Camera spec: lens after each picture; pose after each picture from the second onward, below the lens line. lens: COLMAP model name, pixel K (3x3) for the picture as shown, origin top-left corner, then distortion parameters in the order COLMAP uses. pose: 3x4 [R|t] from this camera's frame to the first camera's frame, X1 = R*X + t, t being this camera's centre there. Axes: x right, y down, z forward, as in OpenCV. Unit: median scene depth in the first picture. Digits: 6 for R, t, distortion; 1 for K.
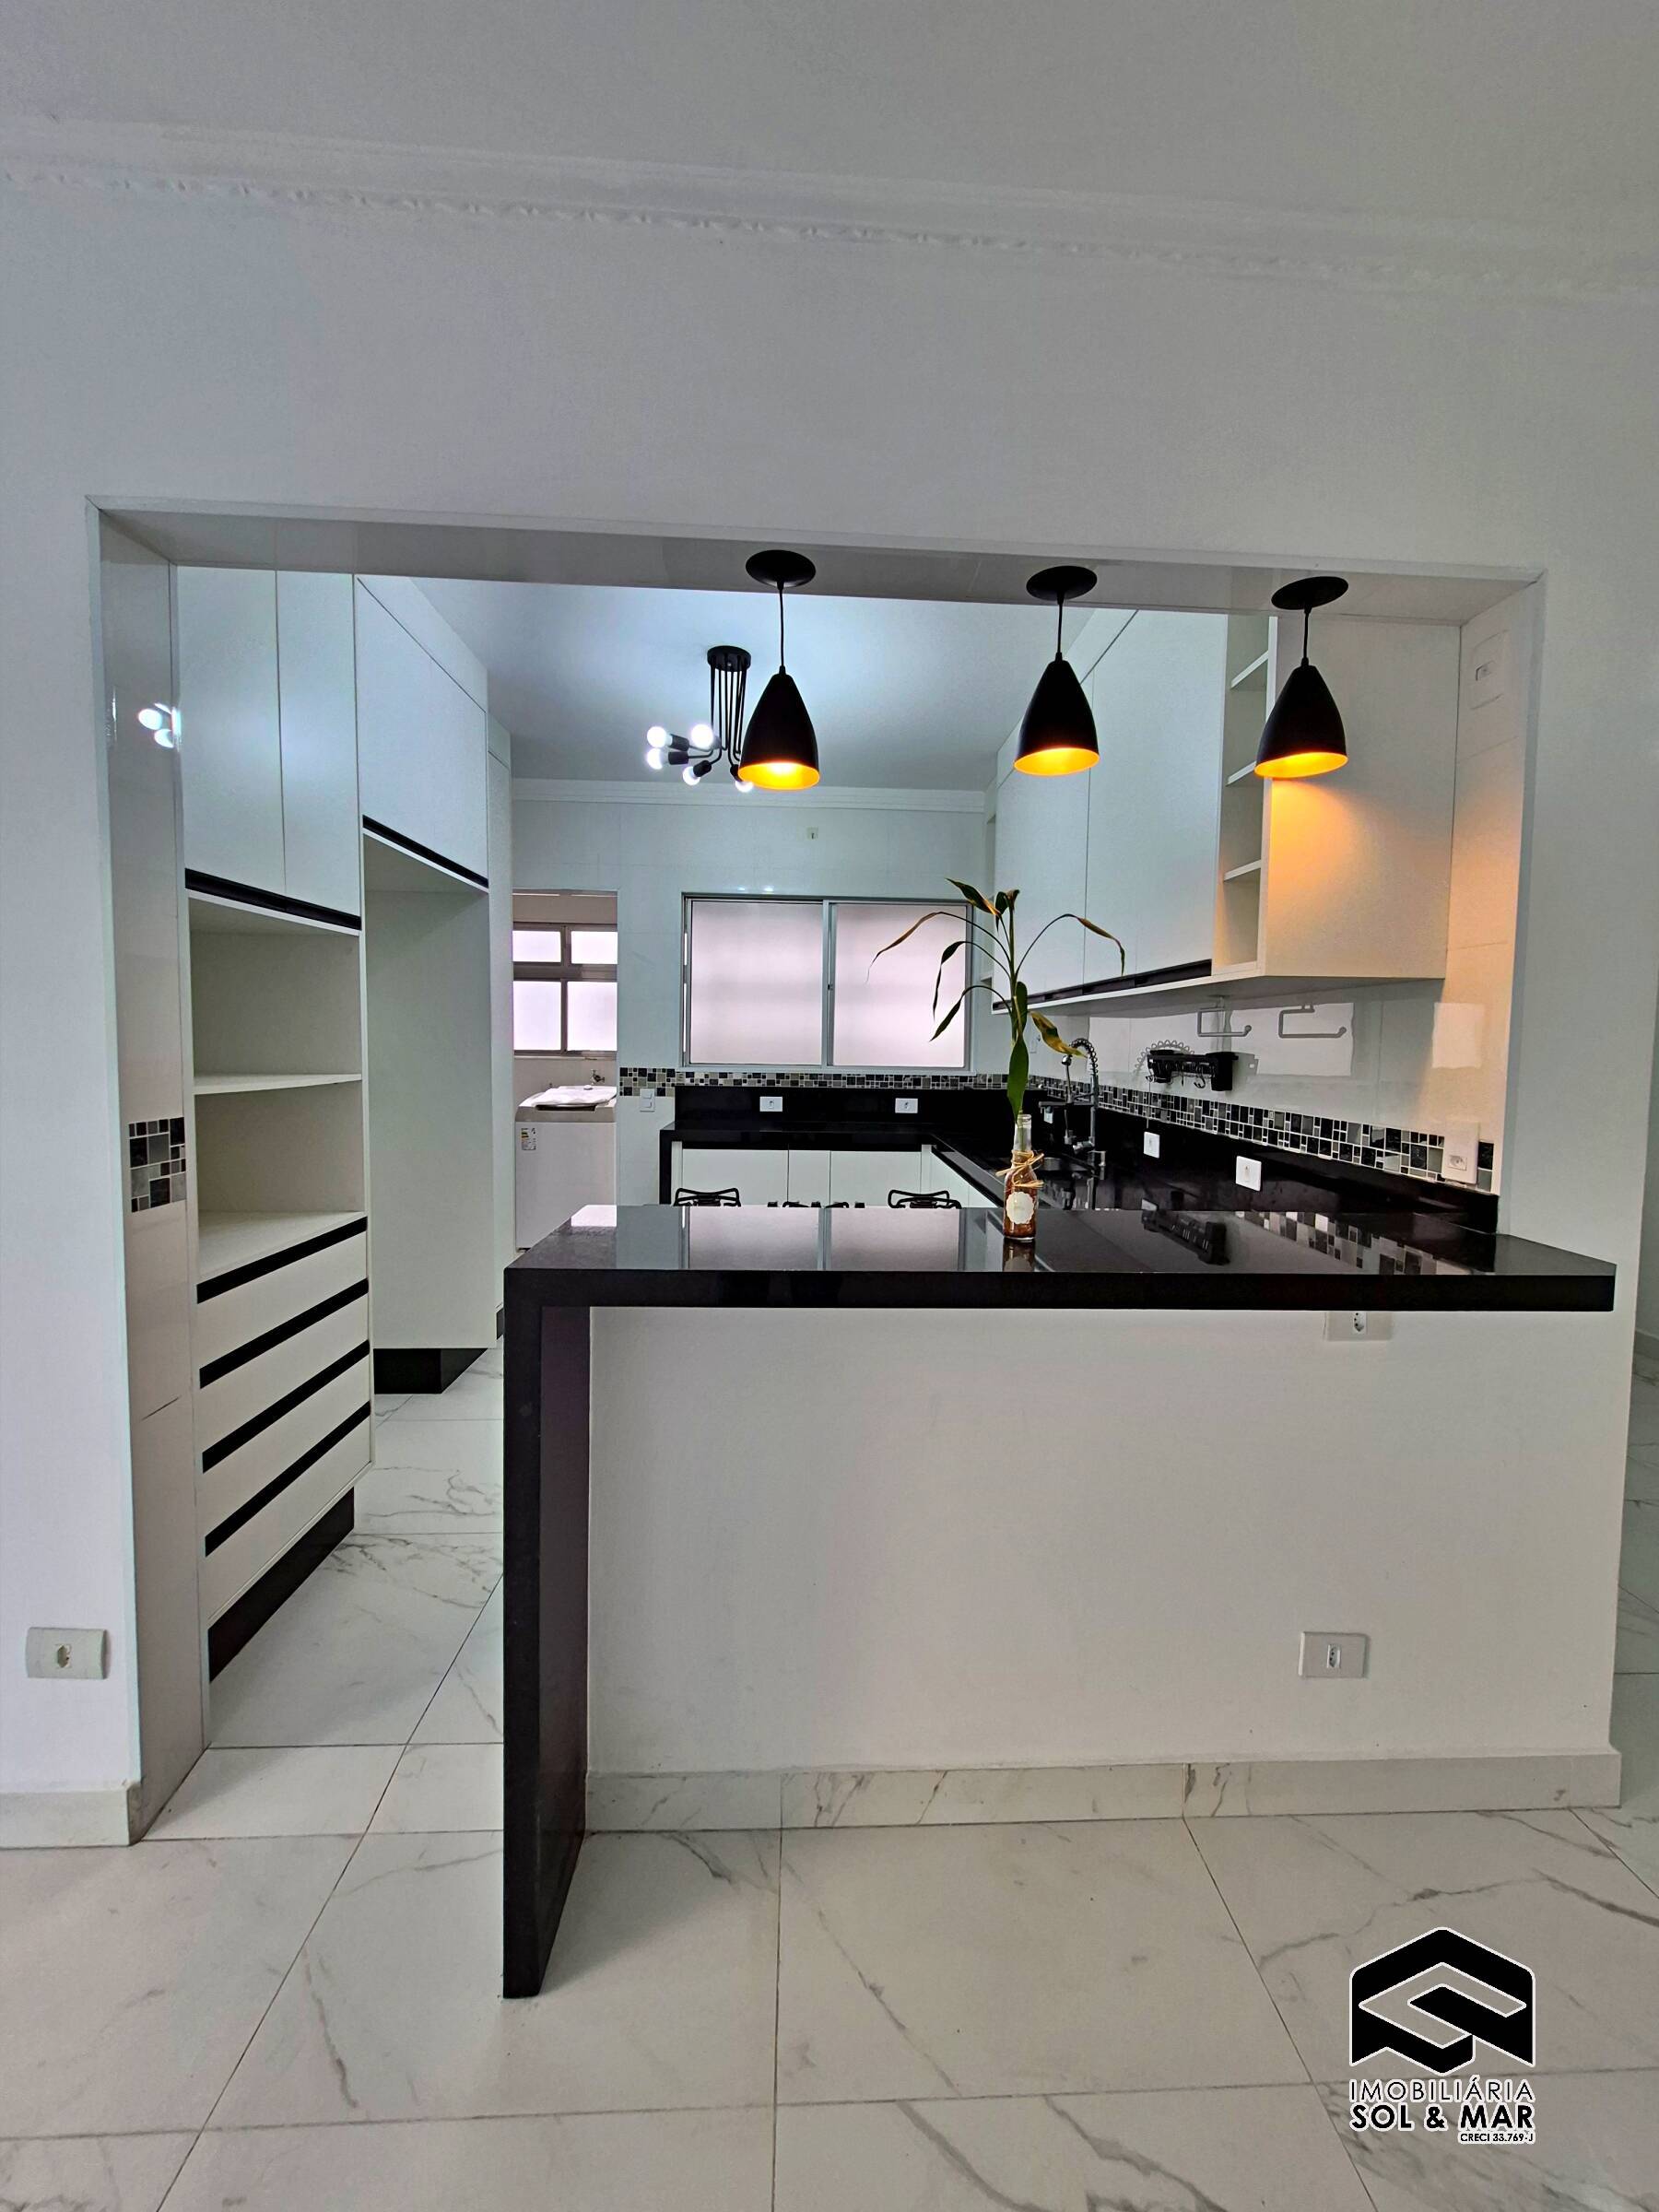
lens RADIAL K [[859.8, 0, 823.7], [0, 859.8, 1101.7], [0, 0, 1]] dist [0.002191, 0.000275]
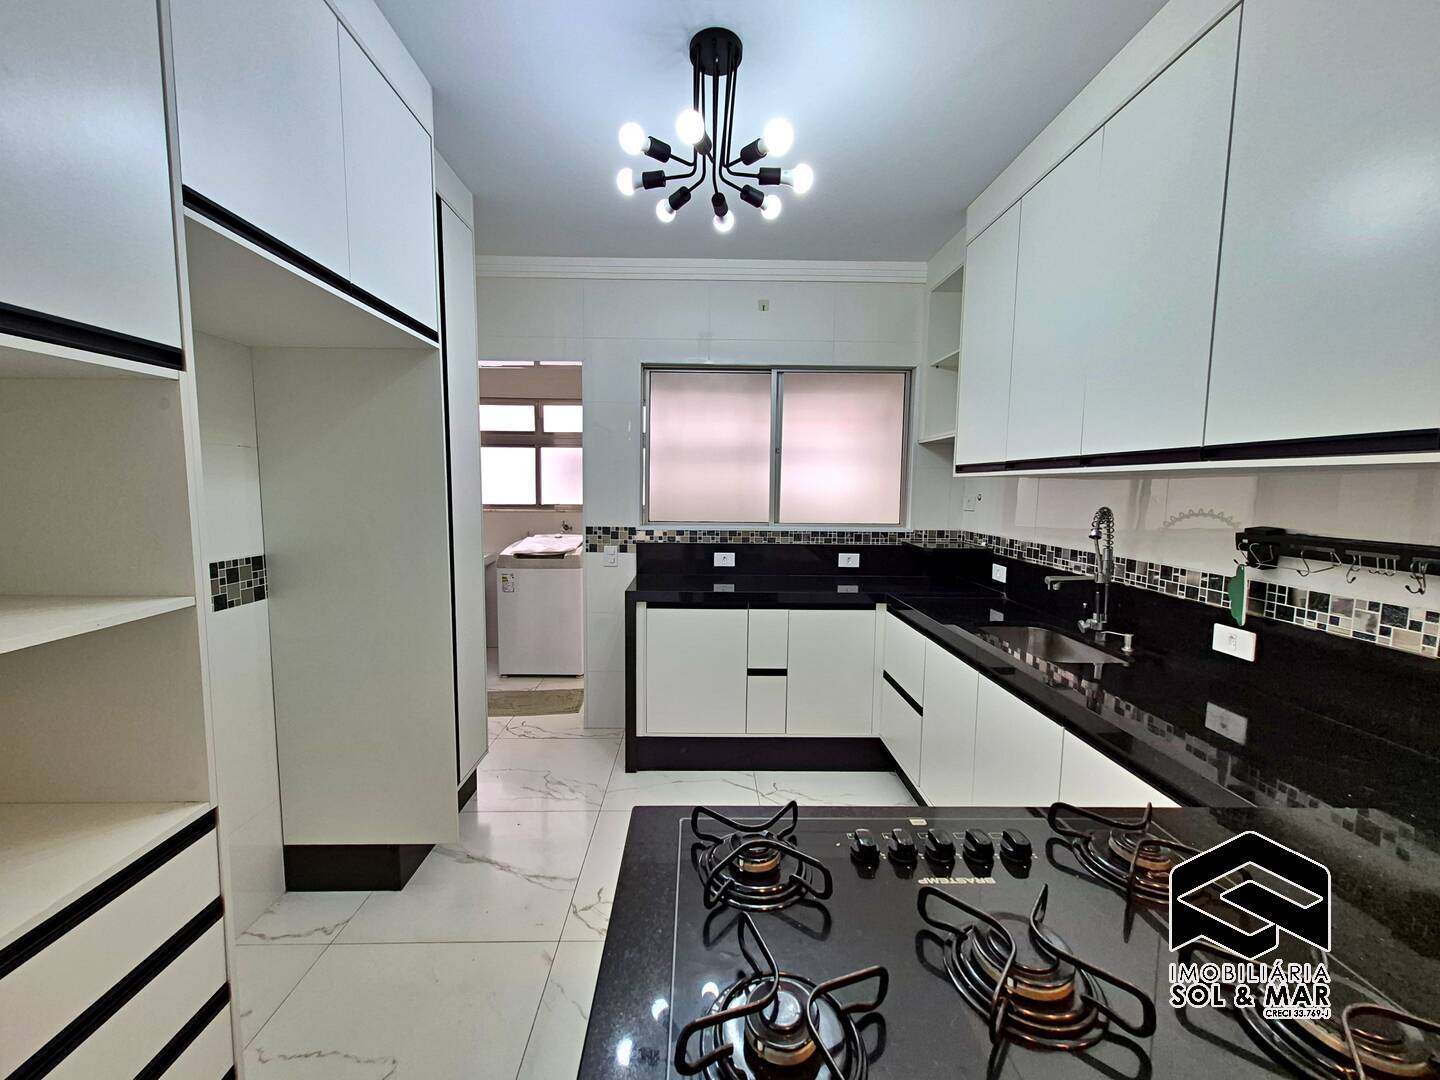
lens RADIAL K [[559.7, 0, 718.0], [0, 559.7, 537.7], [0, 0, 1]] dist [0.002191, 0.000275]
pose [[0.999995, -0.003234, 0.000722, -0.060648], [0.003217, 0.999735, 0.022806, -0.036077], [-0.000796, -0.022803, 0.999740, 0.253180]]
